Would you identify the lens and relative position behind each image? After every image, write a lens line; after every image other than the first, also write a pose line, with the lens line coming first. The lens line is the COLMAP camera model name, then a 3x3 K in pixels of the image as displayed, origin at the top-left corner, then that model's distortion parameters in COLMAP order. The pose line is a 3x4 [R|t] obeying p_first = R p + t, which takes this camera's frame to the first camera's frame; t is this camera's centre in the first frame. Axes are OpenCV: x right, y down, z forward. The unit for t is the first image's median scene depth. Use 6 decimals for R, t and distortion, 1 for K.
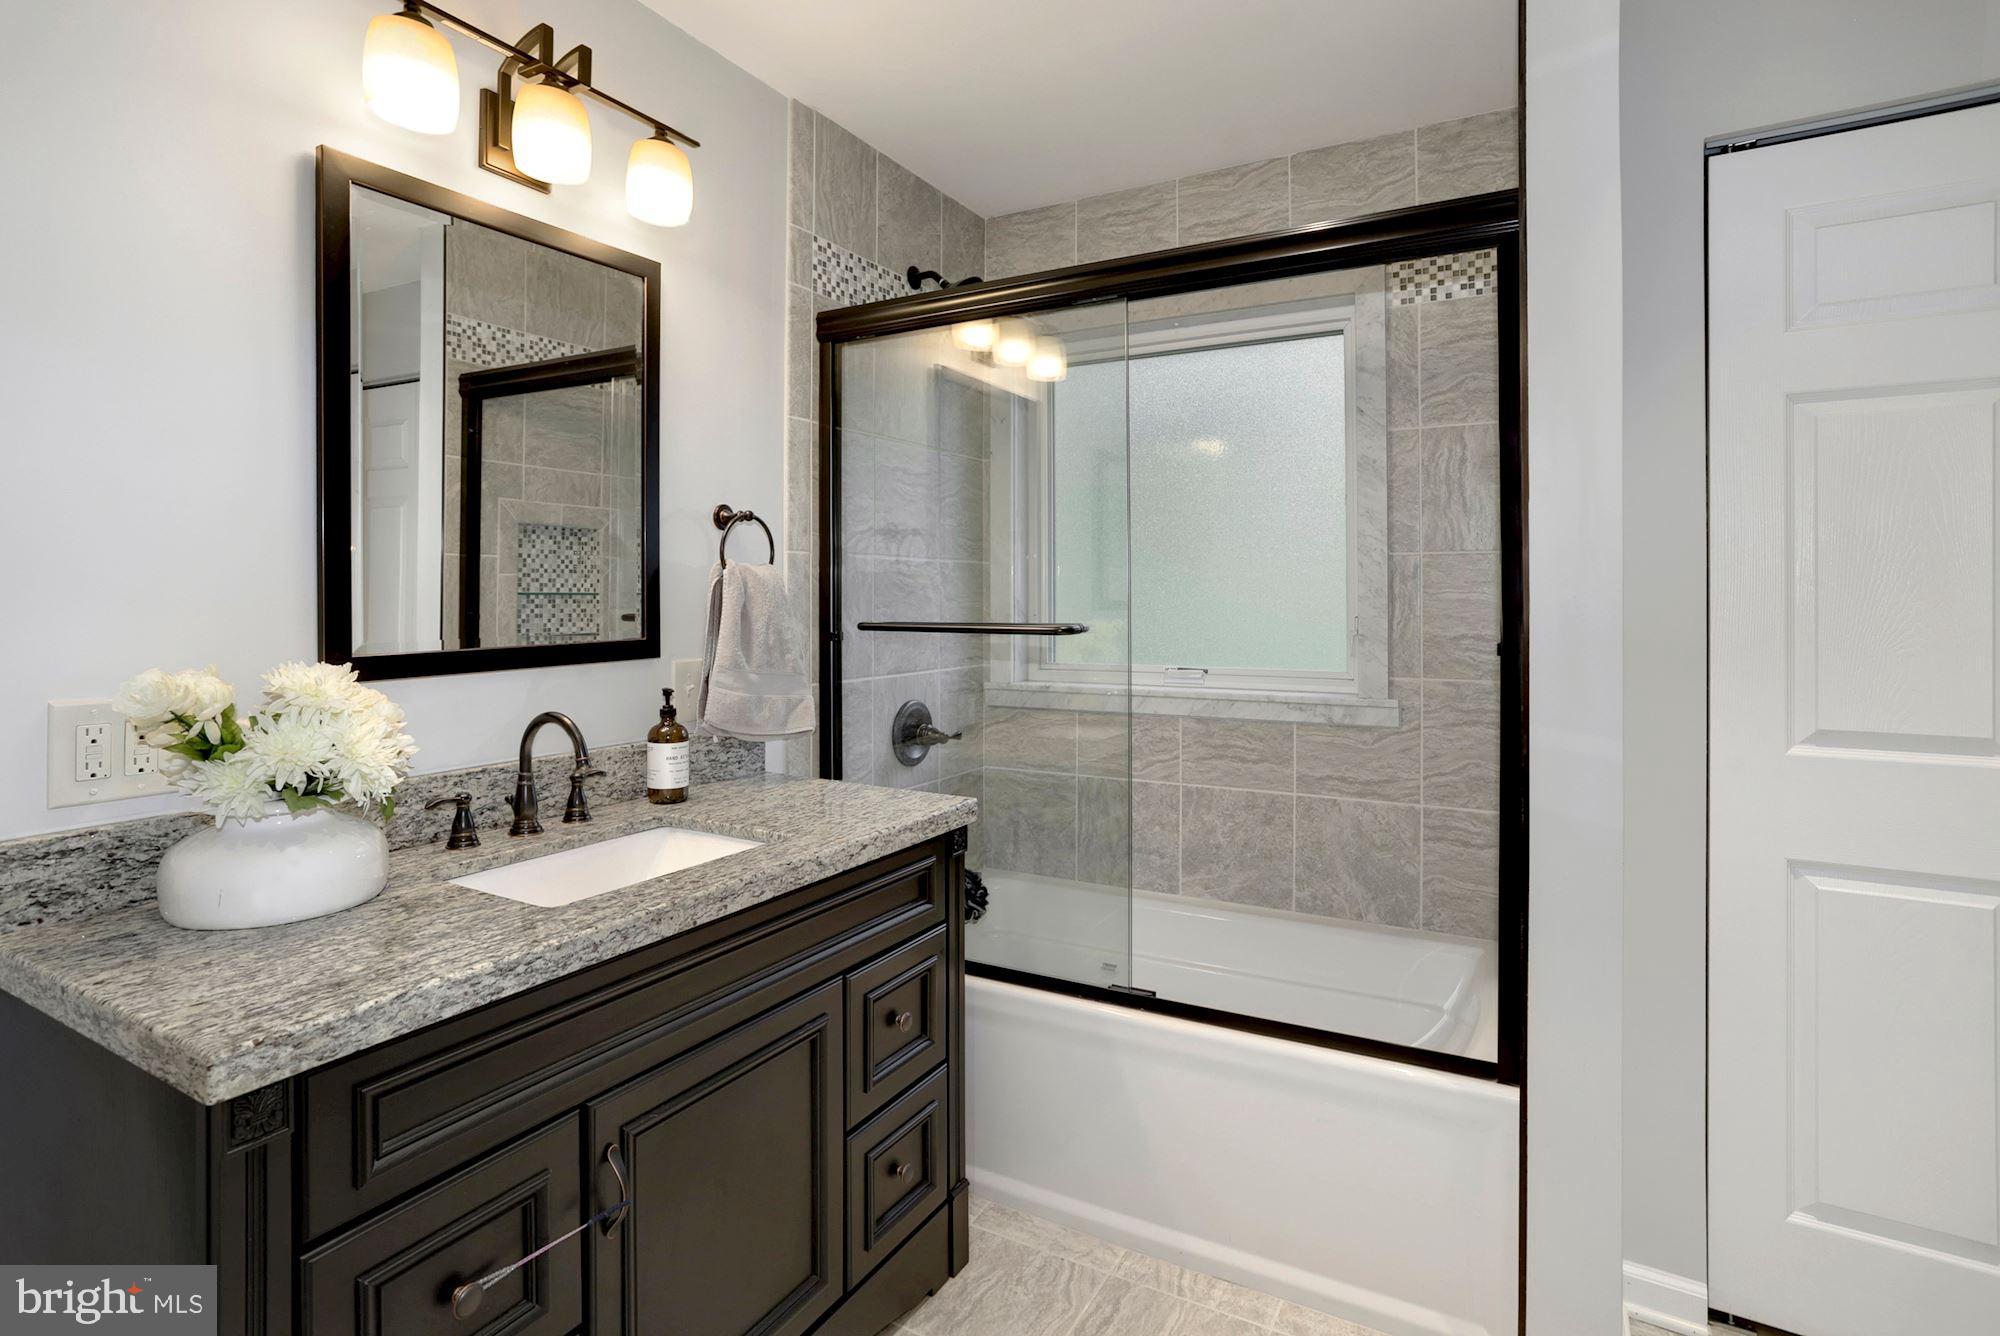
lens RADIAL K [[1025.5, 0, 999.4], [0, 1025.5, 589.4], [0, 0, 1]] dist [-0.050501, 0.030395]
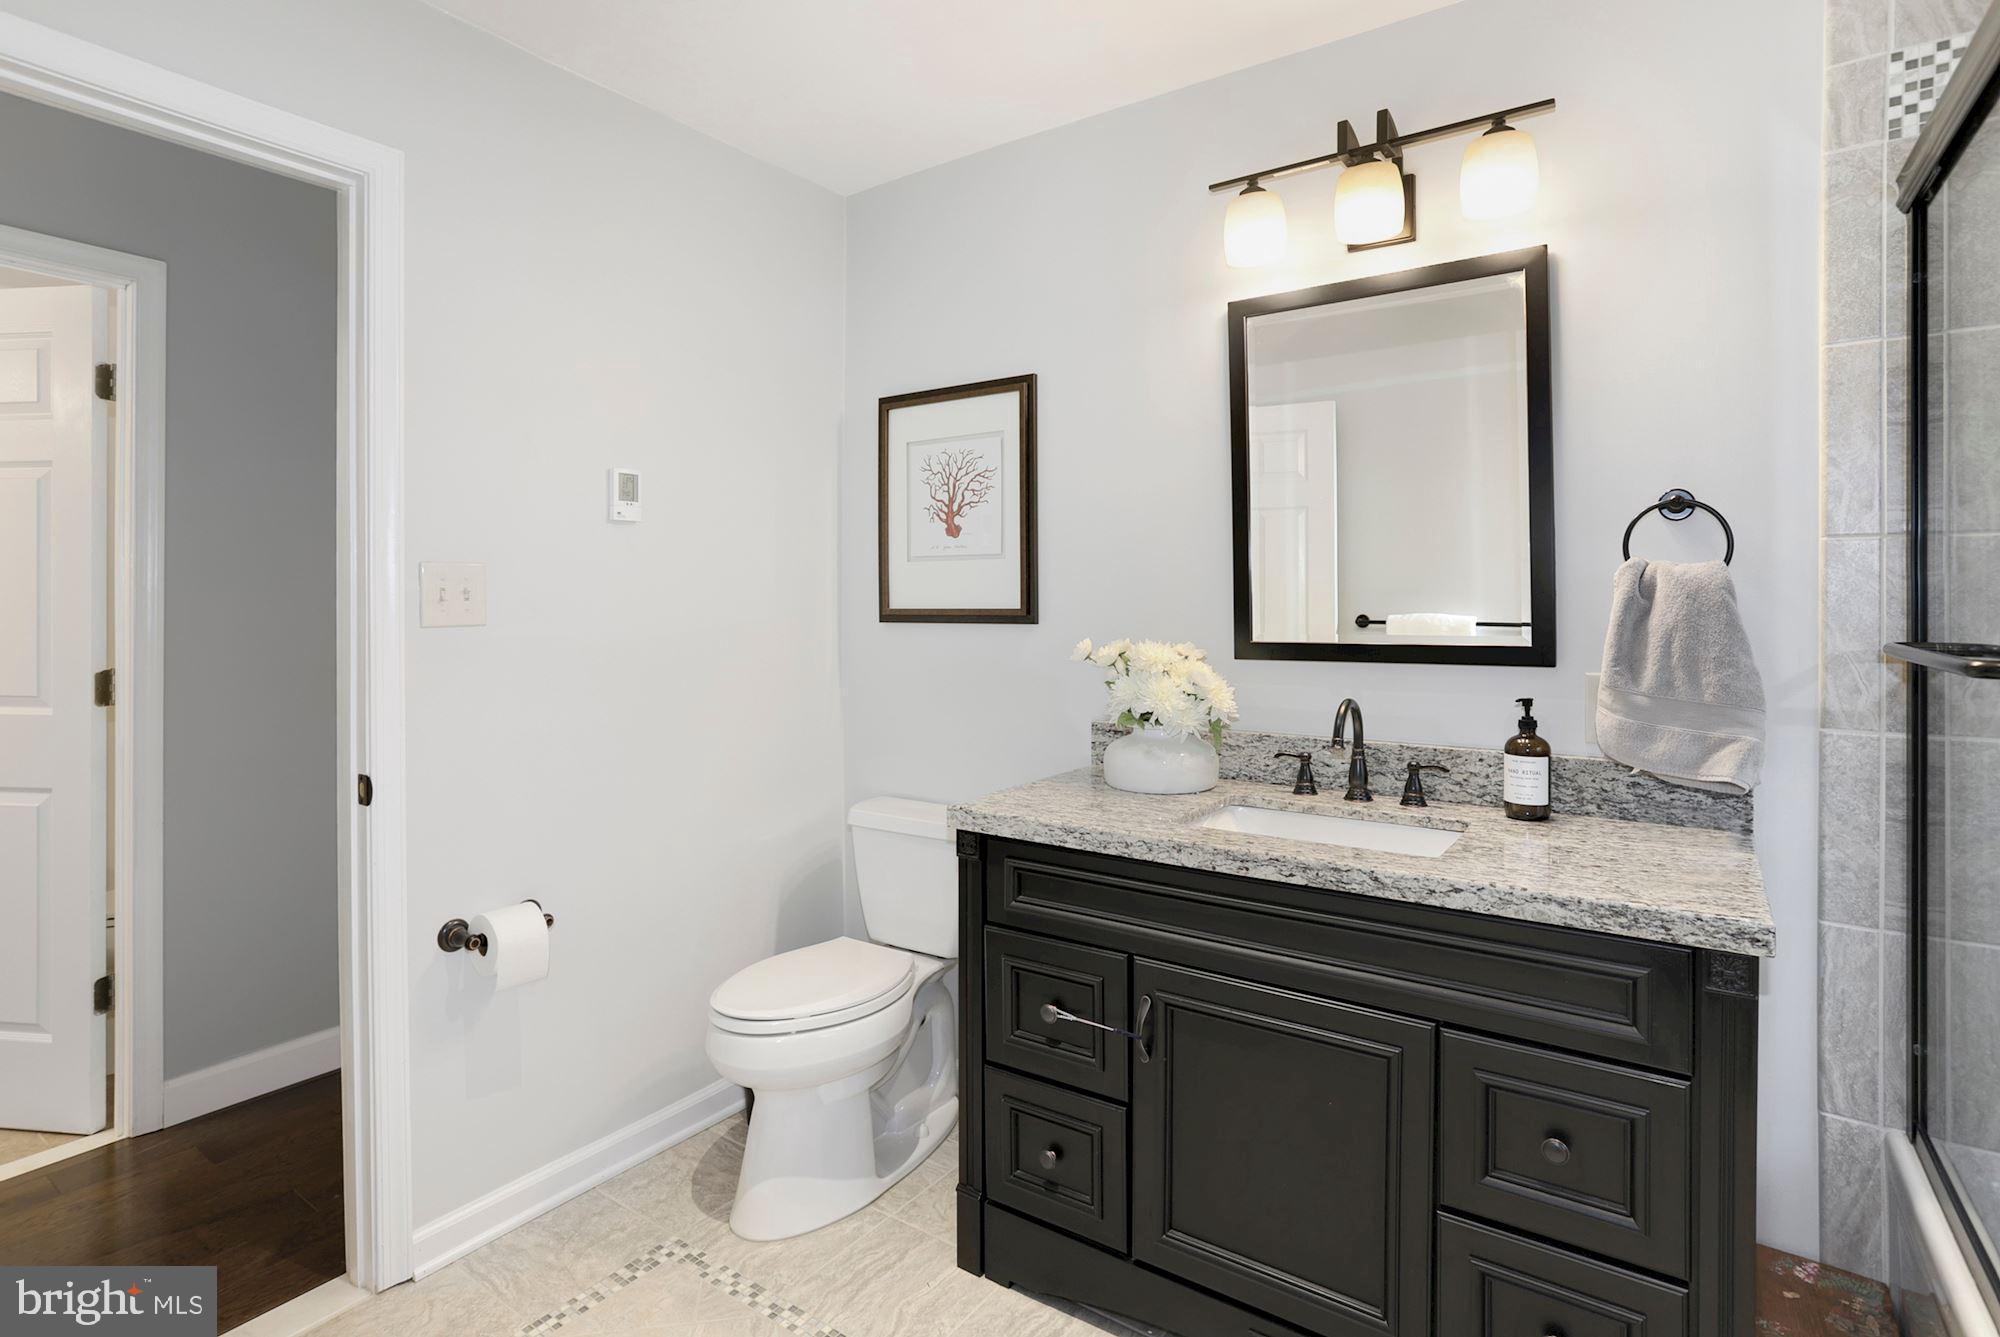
lens RADIAL K [[1020.8, 0, 1007.4], [0, 1020.8, 615.3], [0, 0, 1]] dist [-0.046867, 0.030060]
pose [[-0.102773, 0.012276, -0.994629, 0.663394], [0.003078, 0.999923, 0.012024, 0.007473], [0.994700, -0.001825, -0.102803, 0.626645]]
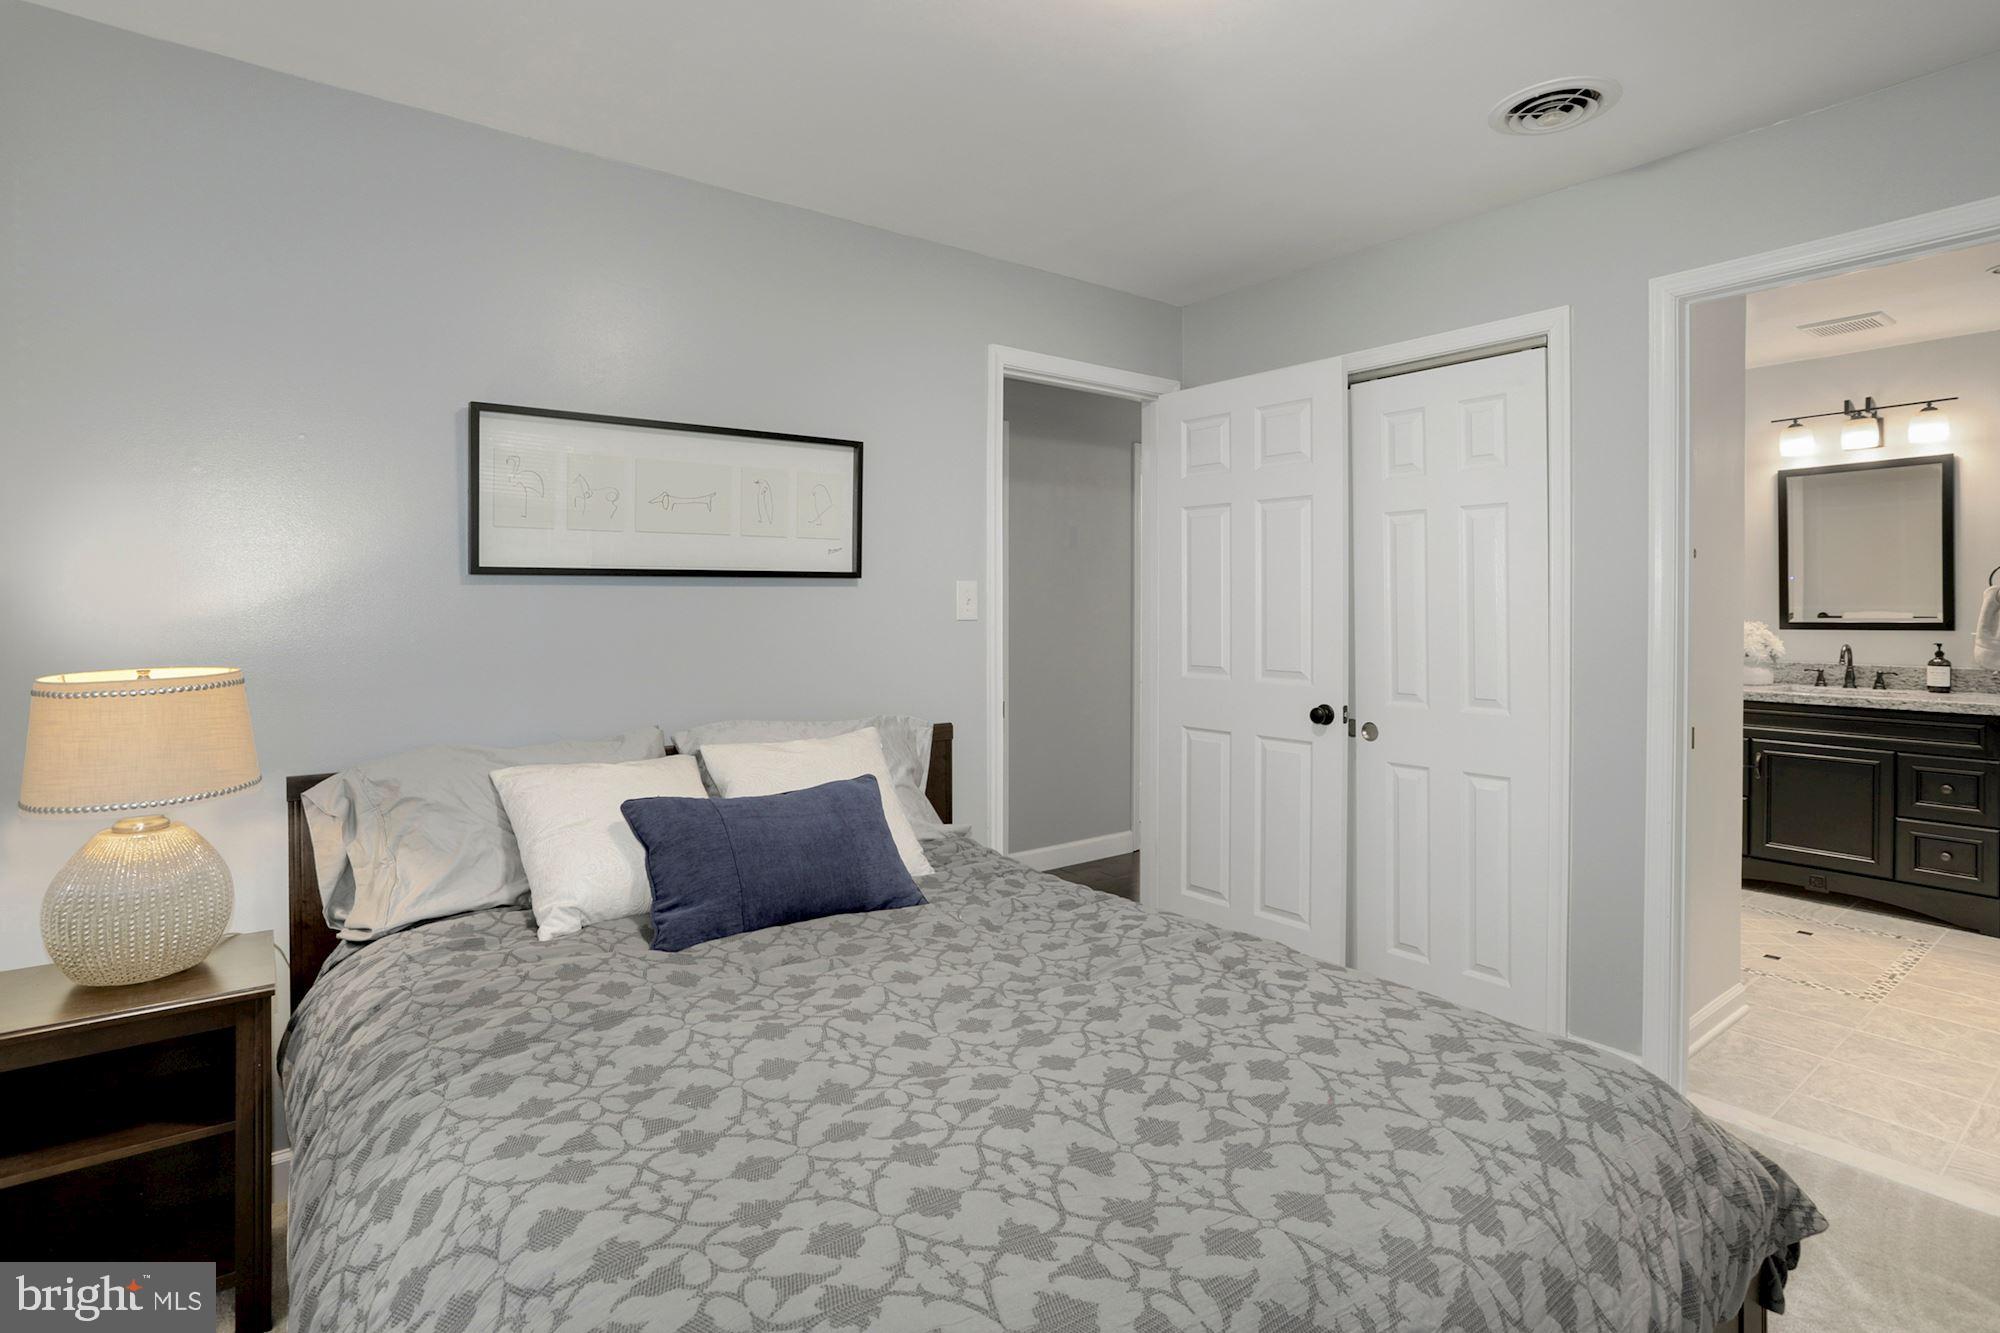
lens RADIAL K [[982.5, 0, 1003.0], [0, 982.5, 633.6], [0, 0, 1]] dist [0.001314, 0.000624]
pose [[-0.401268, 0.032390, -0.915388, 2.599581], [0.012449, 0.999475, 0.029909, -0.017610], [0.915876, 0.000606, -0.401461, -0.047038]]
